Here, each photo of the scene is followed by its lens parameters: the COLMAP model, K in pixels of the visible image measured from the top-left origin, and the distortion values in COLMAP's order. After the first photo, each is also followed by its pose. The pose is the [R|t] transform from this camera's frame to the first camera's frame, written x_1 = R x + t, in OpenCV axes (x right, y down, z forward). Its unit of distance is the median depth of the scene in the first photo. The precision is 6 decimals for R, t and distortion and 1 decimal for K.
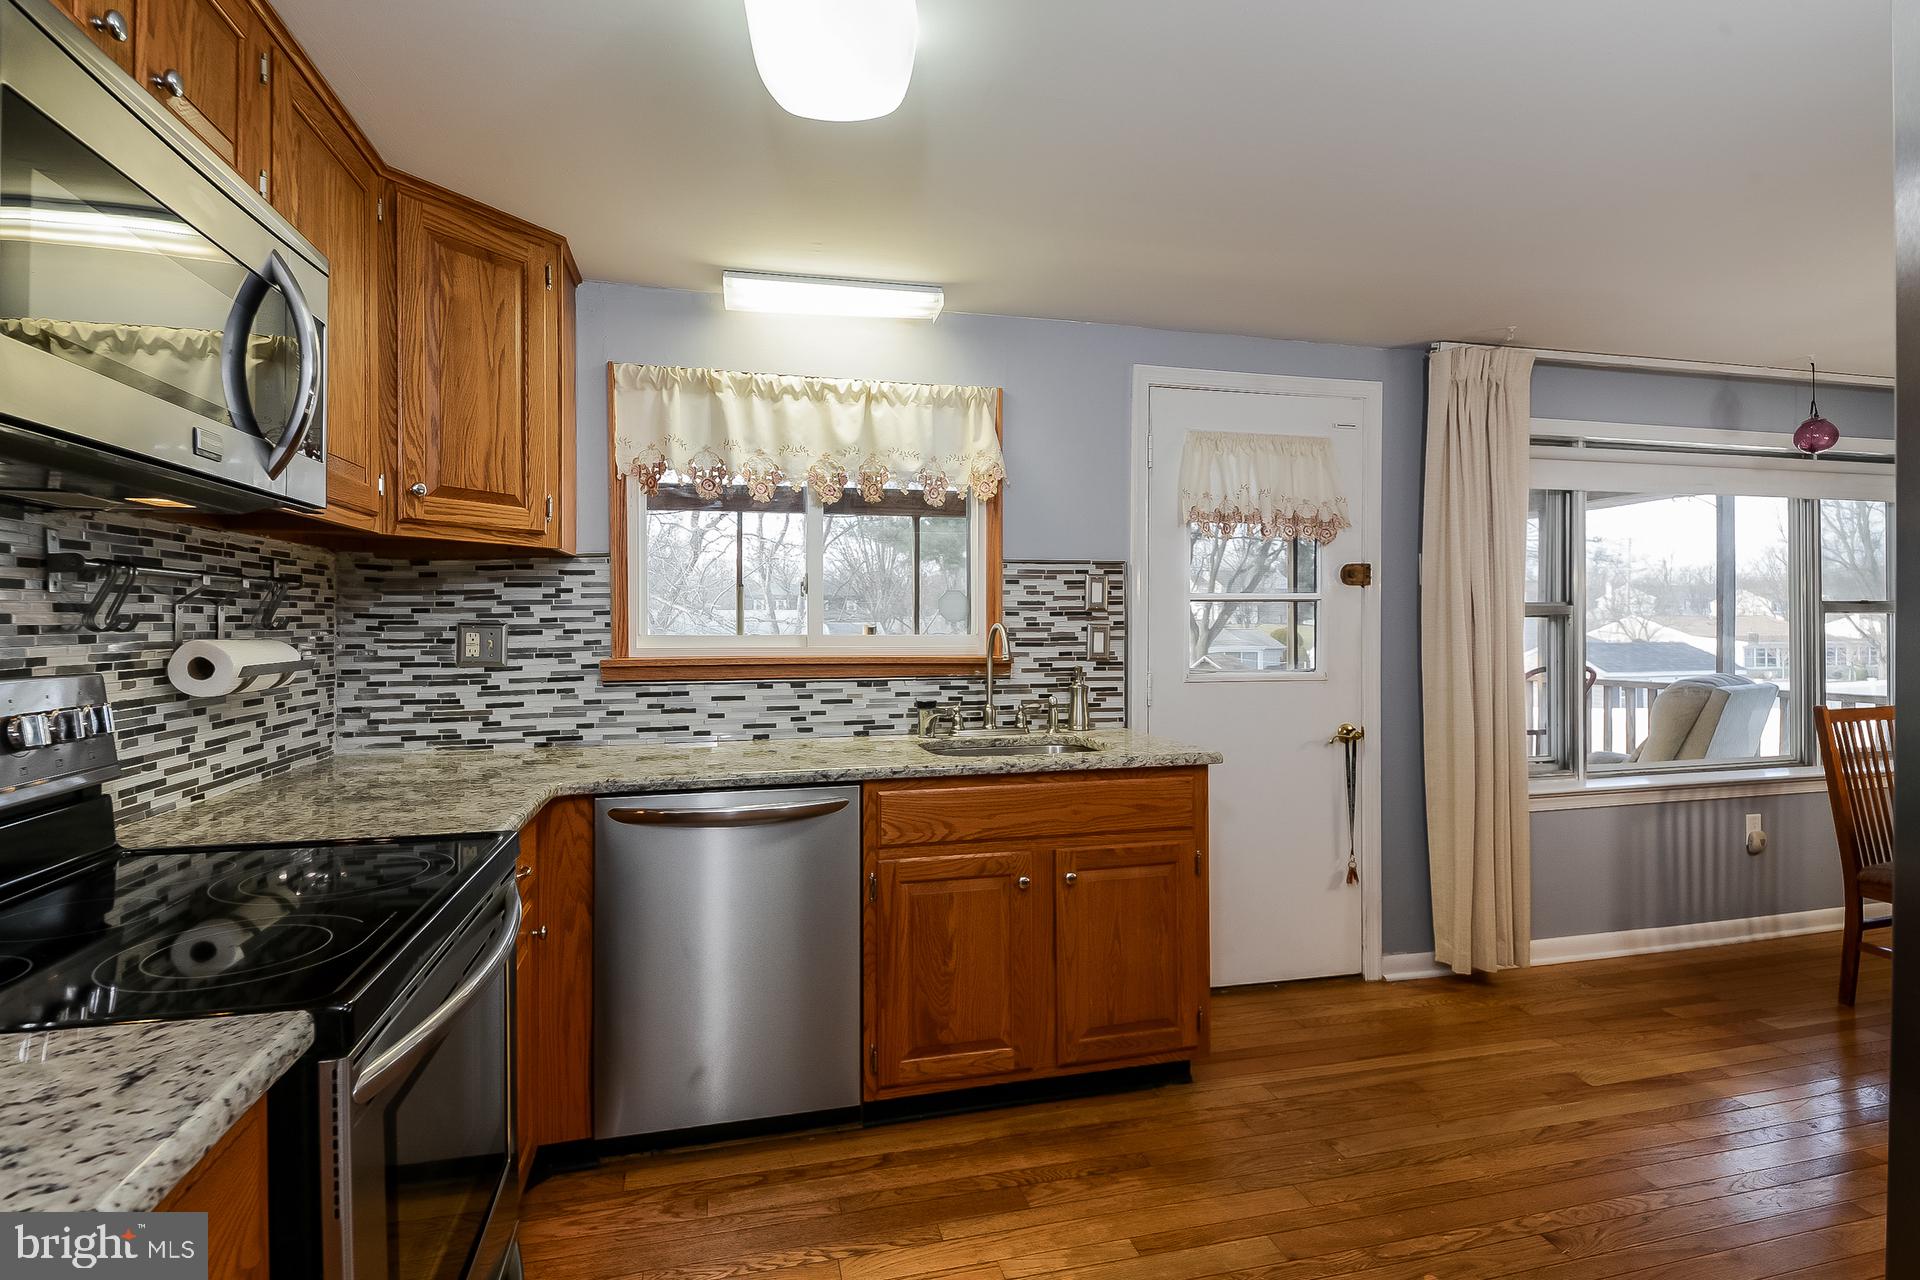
lens RADIAL K [[927.1, 0, 980.2], [0, 927.1, 627.9], [0, 0, 1]] dist [0.043284, -0.021142]
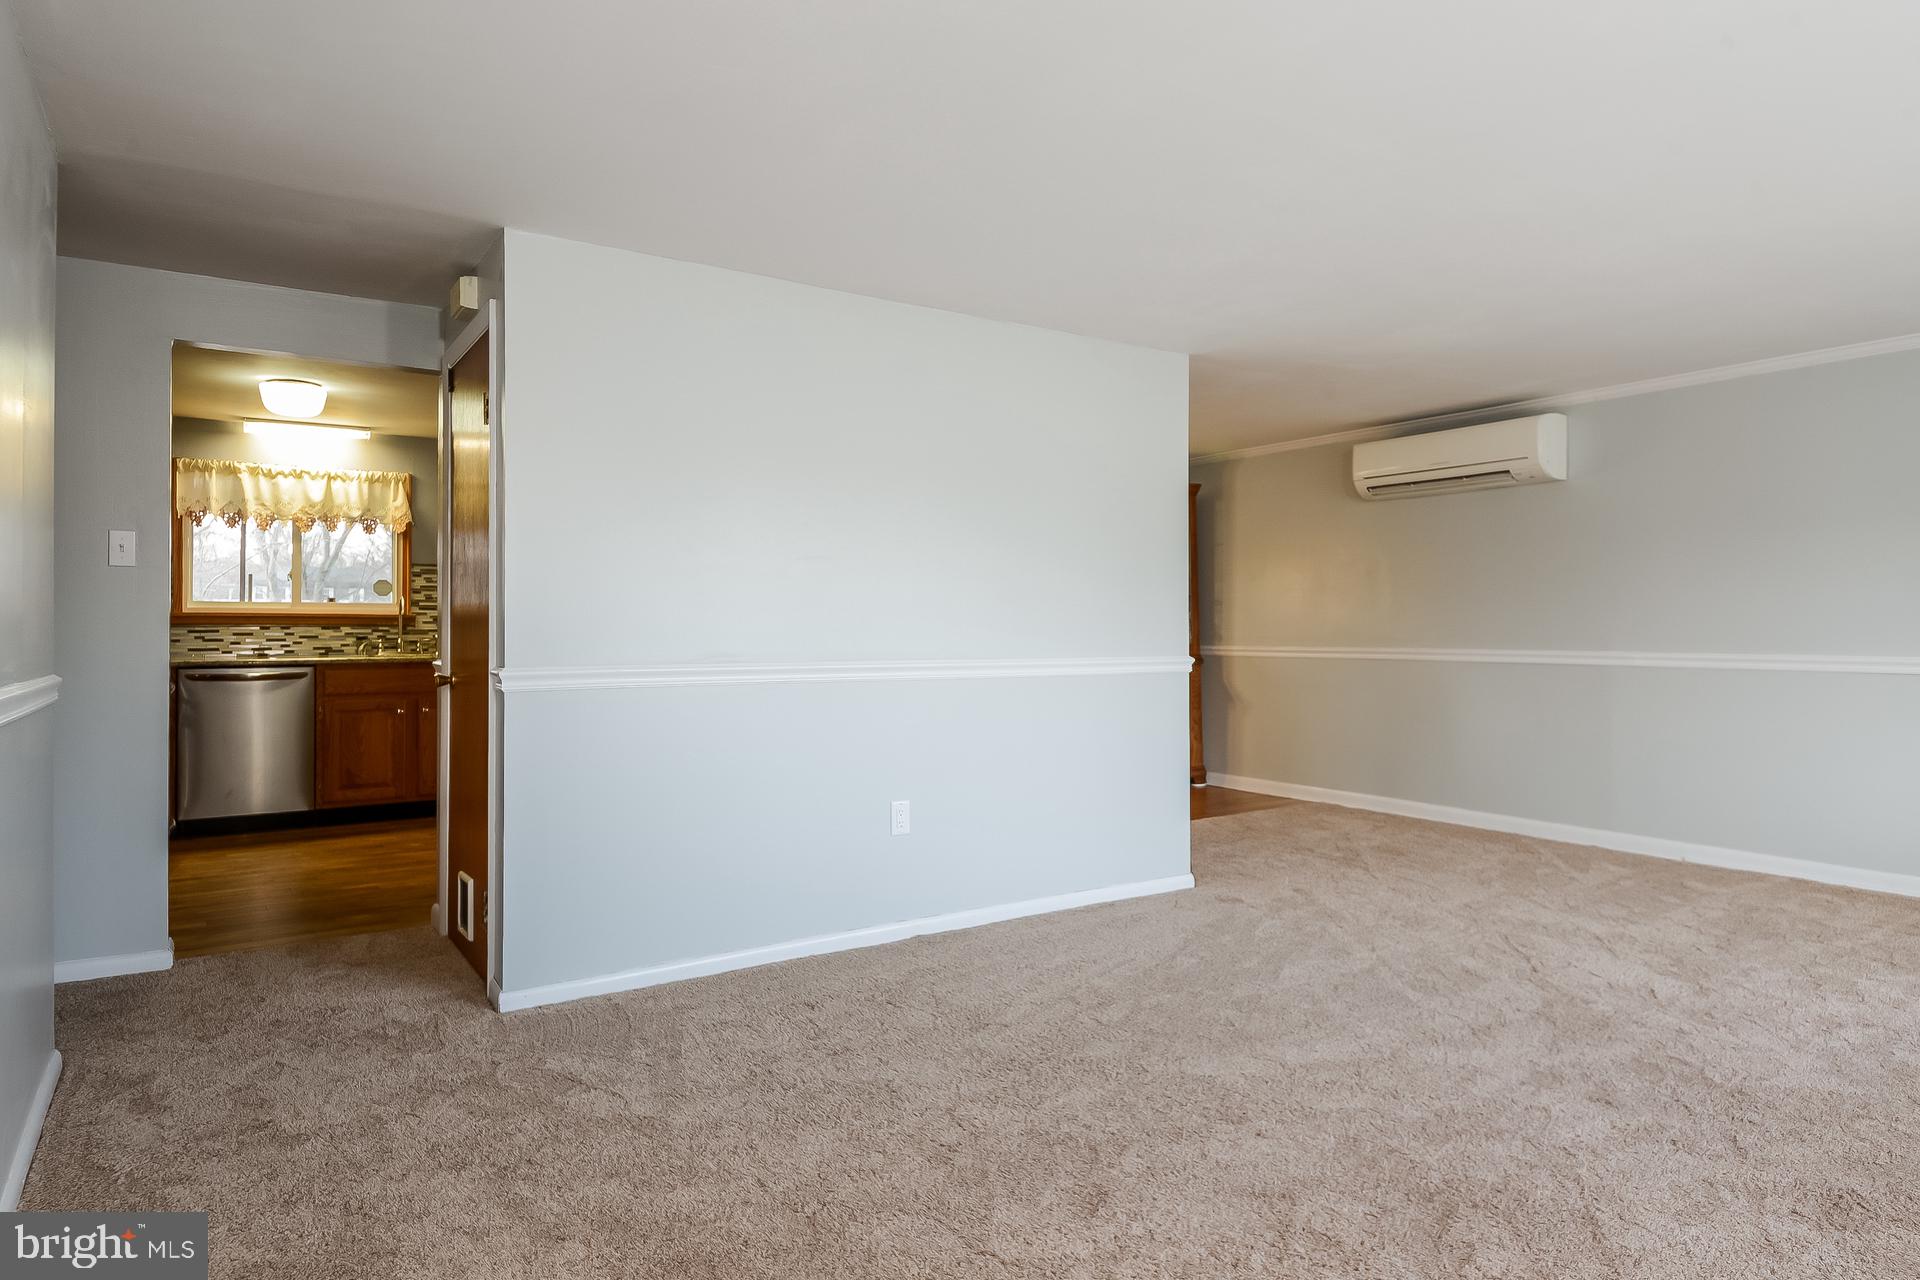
lens RADIAL K [[1152.9, 0, 985.5], [0, 1152.9, 621.1], [0, 0, 1]] dist [0.055568, -0.054127]
pose [[0.946911, 0.006372, 0.321434, 0.381687], [-0.004265, 0.999965, -0.007259, 0.057393], [-0.321469, 0.005503, 0.946904, -1.674897]]
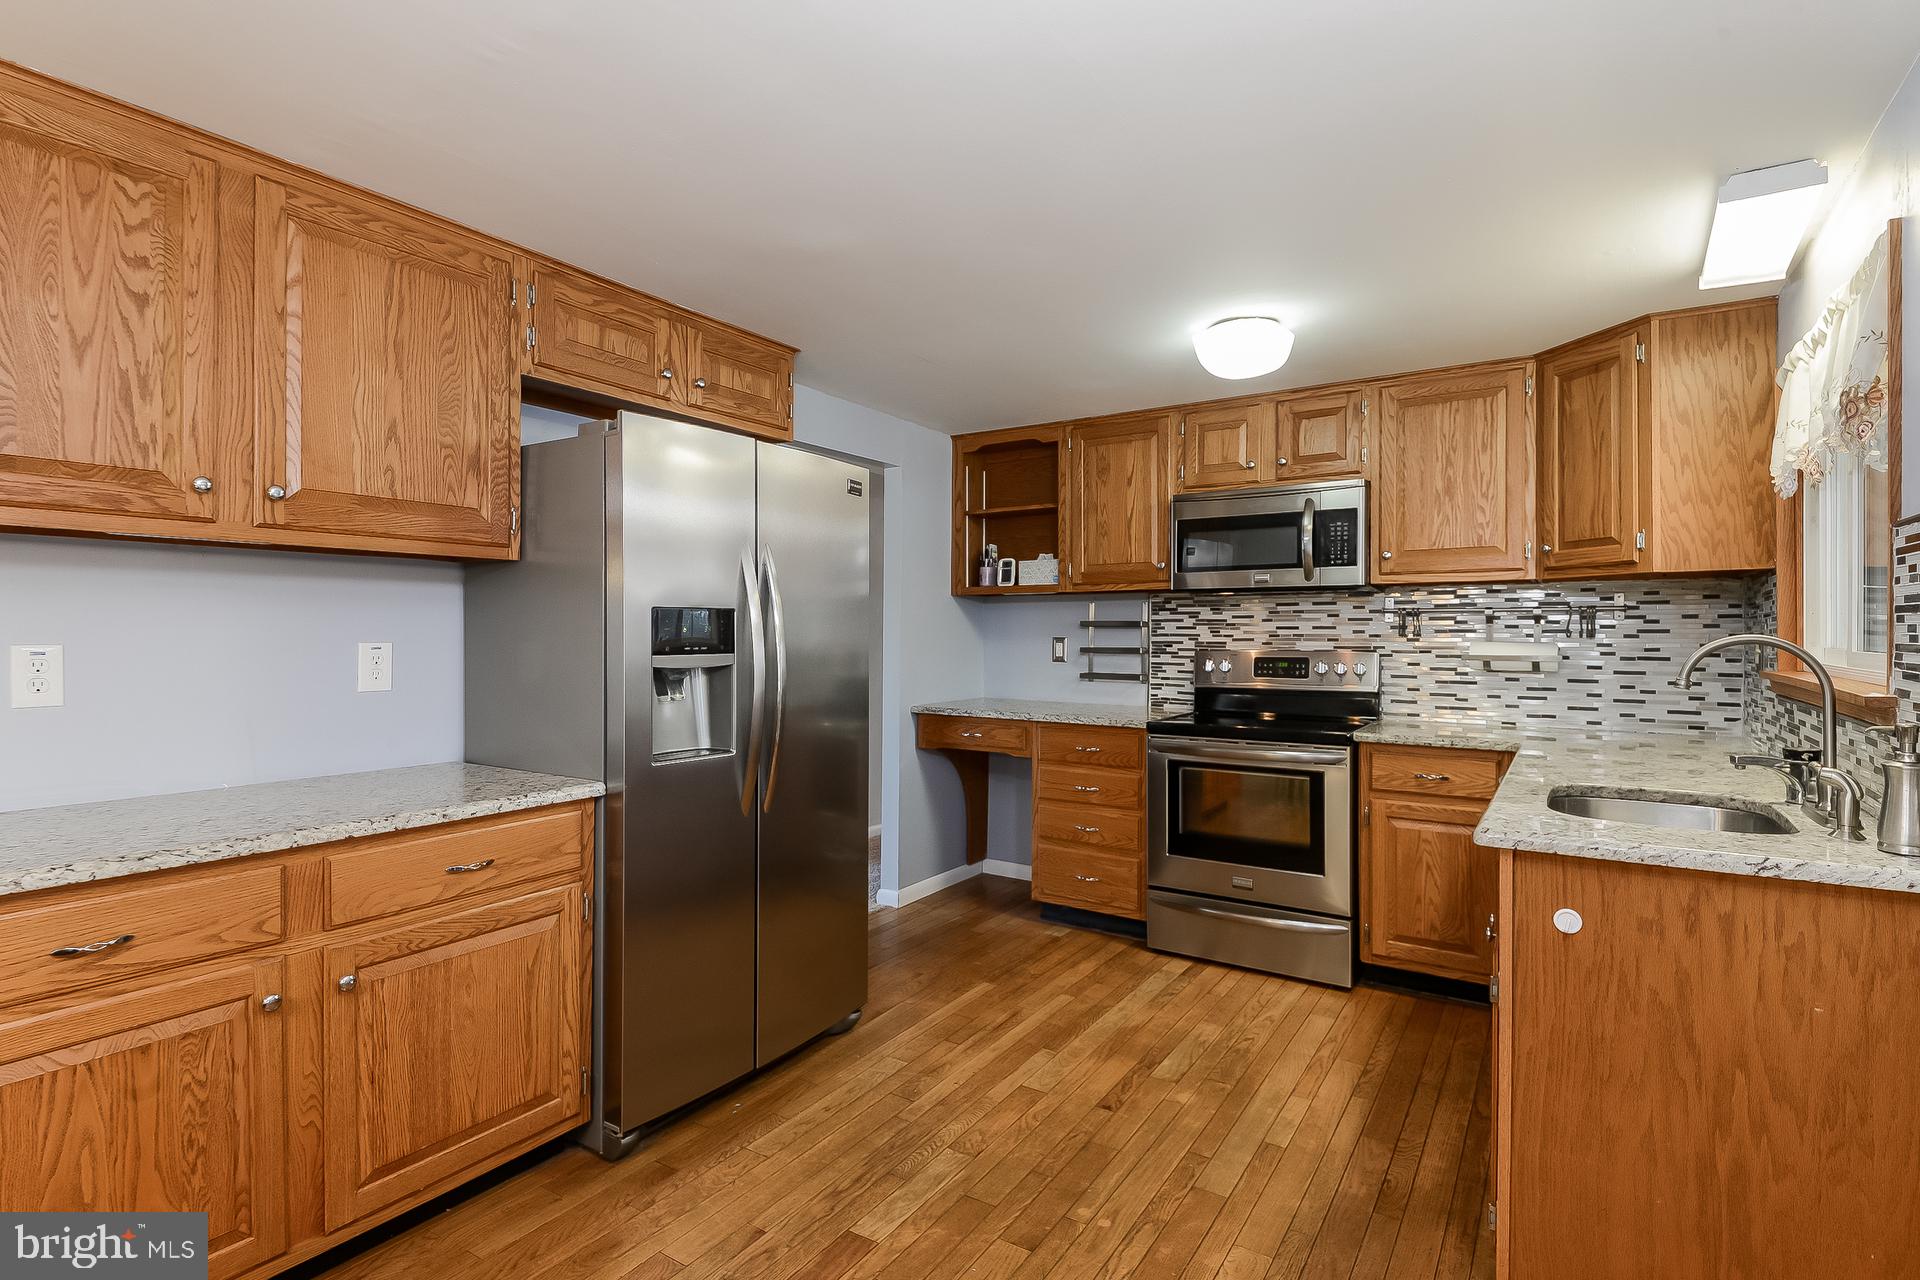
lens RADIAL K [[944.2, 0, 963.8], [0, 944.2, 639.7], [0, 0, 1]] dist [0.077067, -0.050770]
pose [[-0.733544, 0.005206, -0.679623, 0.857676], [-0.002901, 0.999938, 0.010791, -0.007651], [0.679636, 0.009887, -0.733483, 1.074301]]
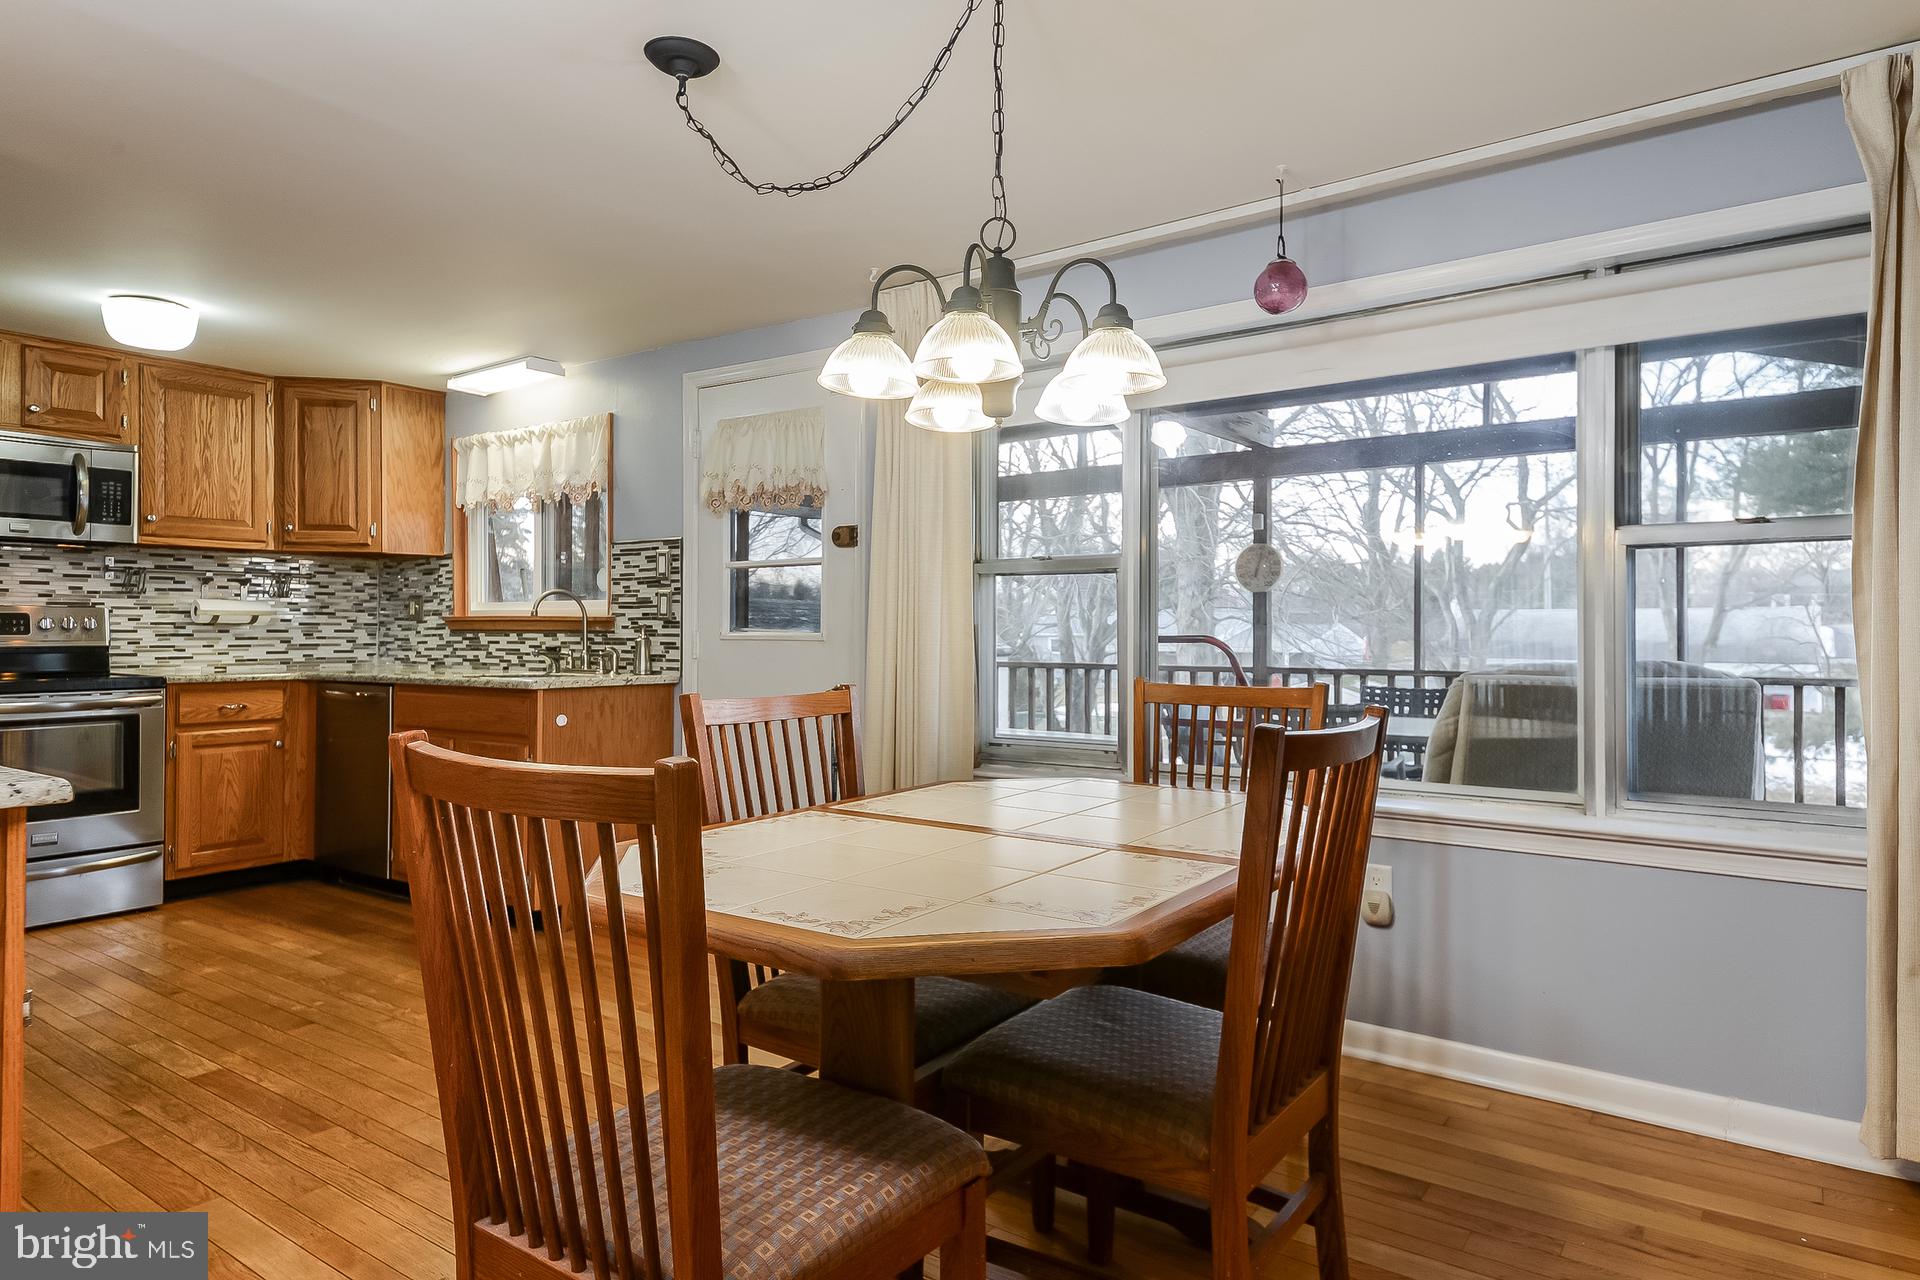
lens RADIAL K [[1133.6, 0, 988.1], [0, 1133.6, 617.2], [0, 0, 1]] dist [0.079287, -0.053200]
pose [[0.649083, -0.005711, -0.760696, 1.646684], [-0.003805, 0.999935, -0.010753, 0.049135], [0.760708, 0.009874, 0.649019, 0.368053]]
